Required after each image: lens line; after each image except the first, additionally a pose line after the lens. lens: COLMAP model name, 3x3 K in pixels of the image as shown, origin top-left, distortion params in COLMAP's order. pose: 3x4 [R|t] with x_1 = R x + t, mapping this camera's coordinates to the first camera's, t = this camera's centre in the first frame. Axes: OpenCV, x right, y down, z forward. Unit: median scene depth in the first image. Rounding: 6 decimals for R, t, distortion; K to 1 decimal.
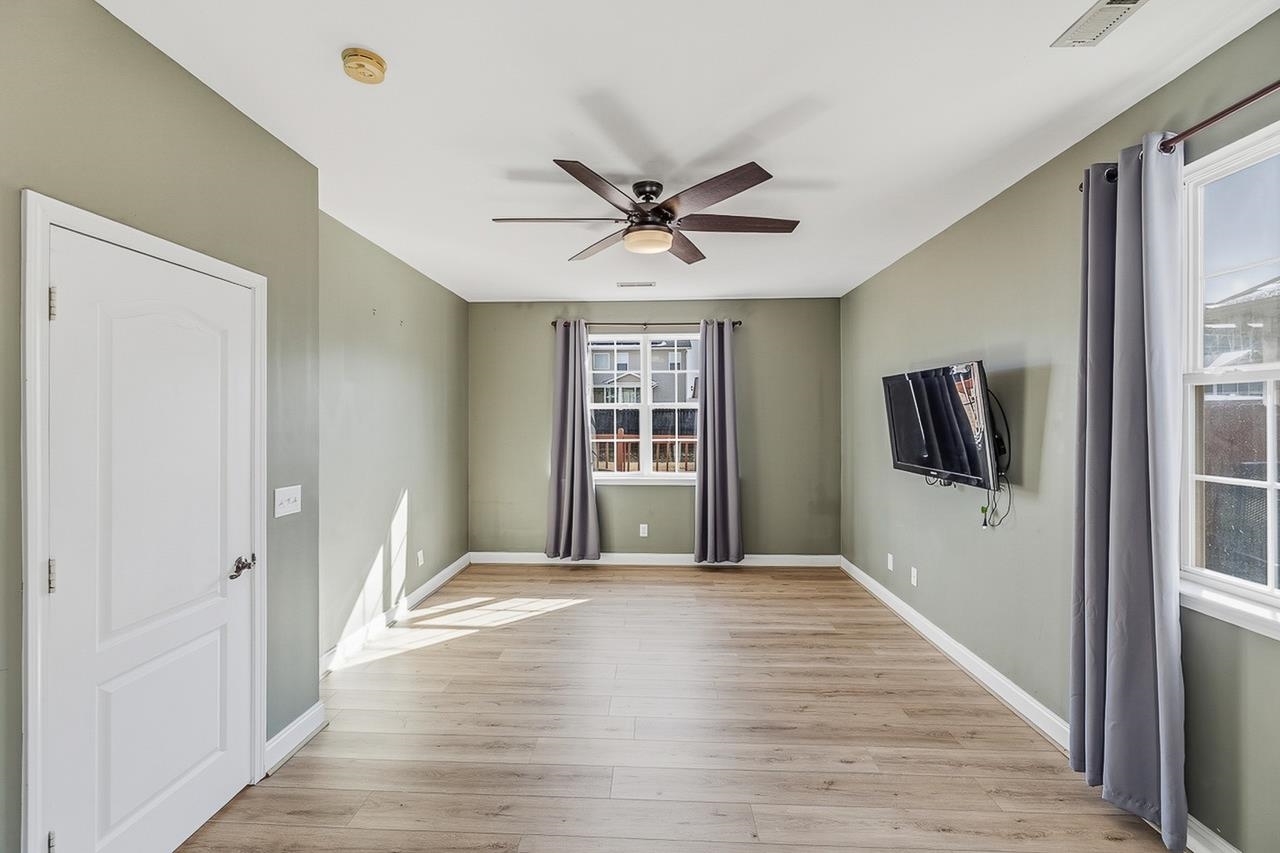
lens RADIAL K [[553.3, 0, 631.7], [0, 553.3, 414.2], [0, 0, 1]] dist [-0.001394, -0.000257]
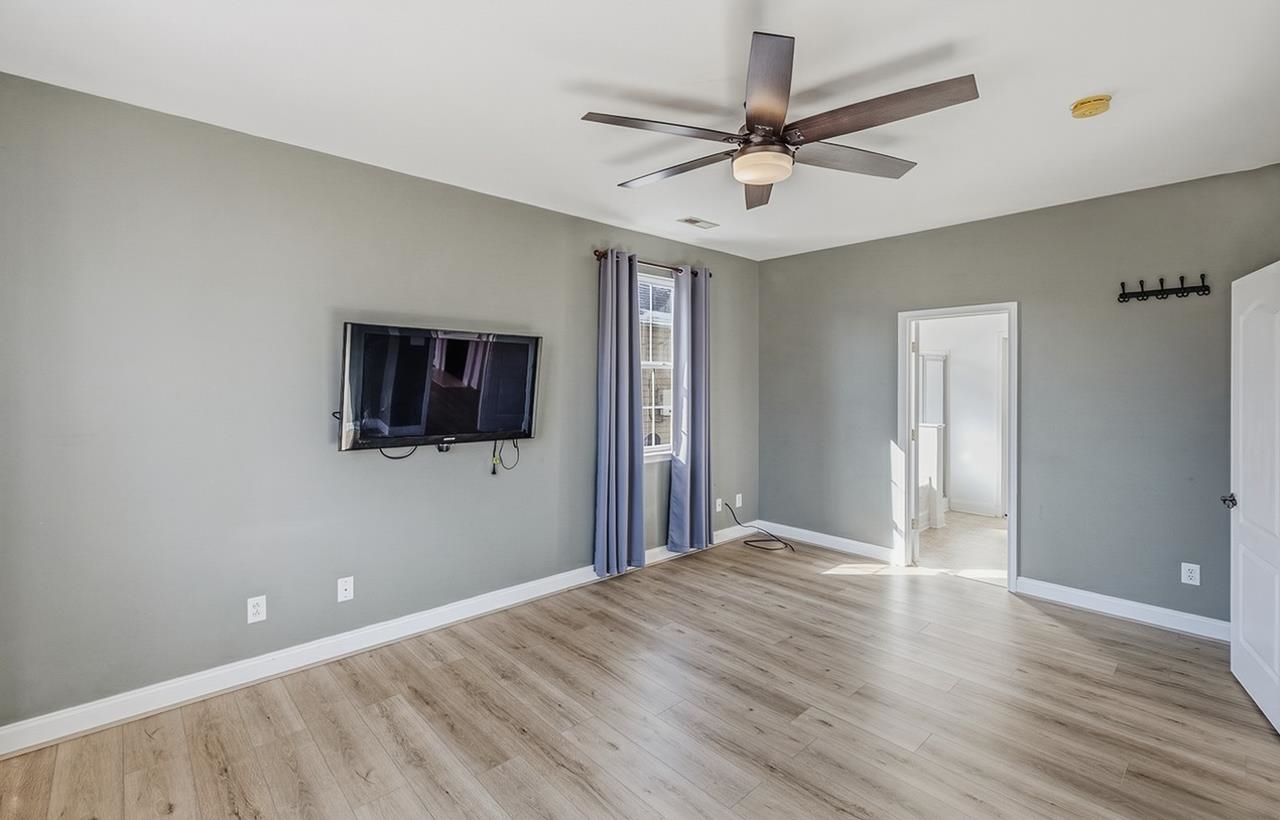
lens RADIAL K [[558.8, 0, 632.0], [0, 558.8, 382.6], [0, 0, 1]] dist [-0.000488, -0.001013]
pose [[-0.698595, -0.004570, 0.715503, -0.354966], [-0.005062, 0.999986, 0.001444, 0.004630], [-0.715500, -0.002613, -0.698608, 1.411052]]
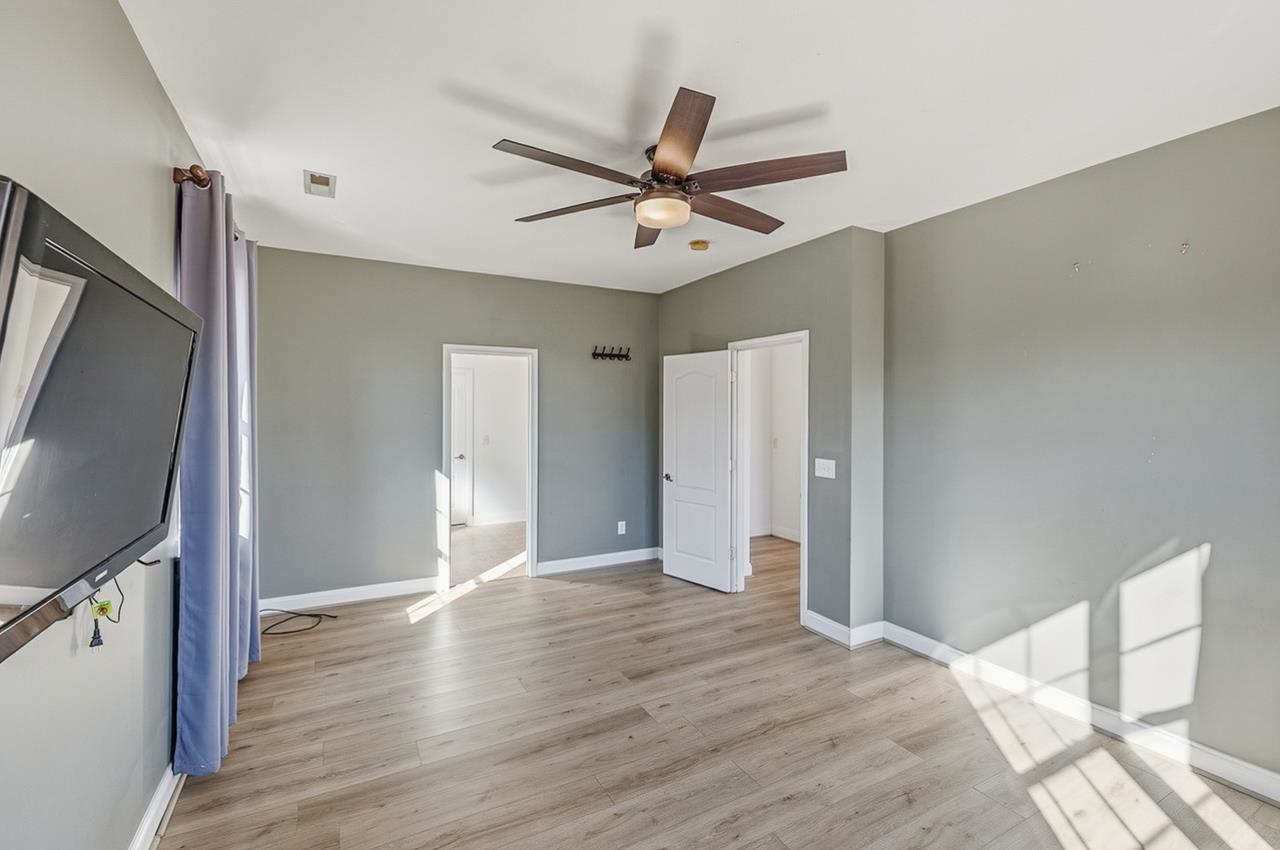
lens RADIAL K [[553.3, 0, 619.1], [0, 553.3, 415.0], [0, 0, 1]] dist [-0.001394, -0.000257]
pose [[-0.866867, -0.001460, -0.498538, 0.430148], [-0.002778, 0.999994, 0.001902, 0.005612], [0.498532, 0.003034, -0.866866, 1.413137]]
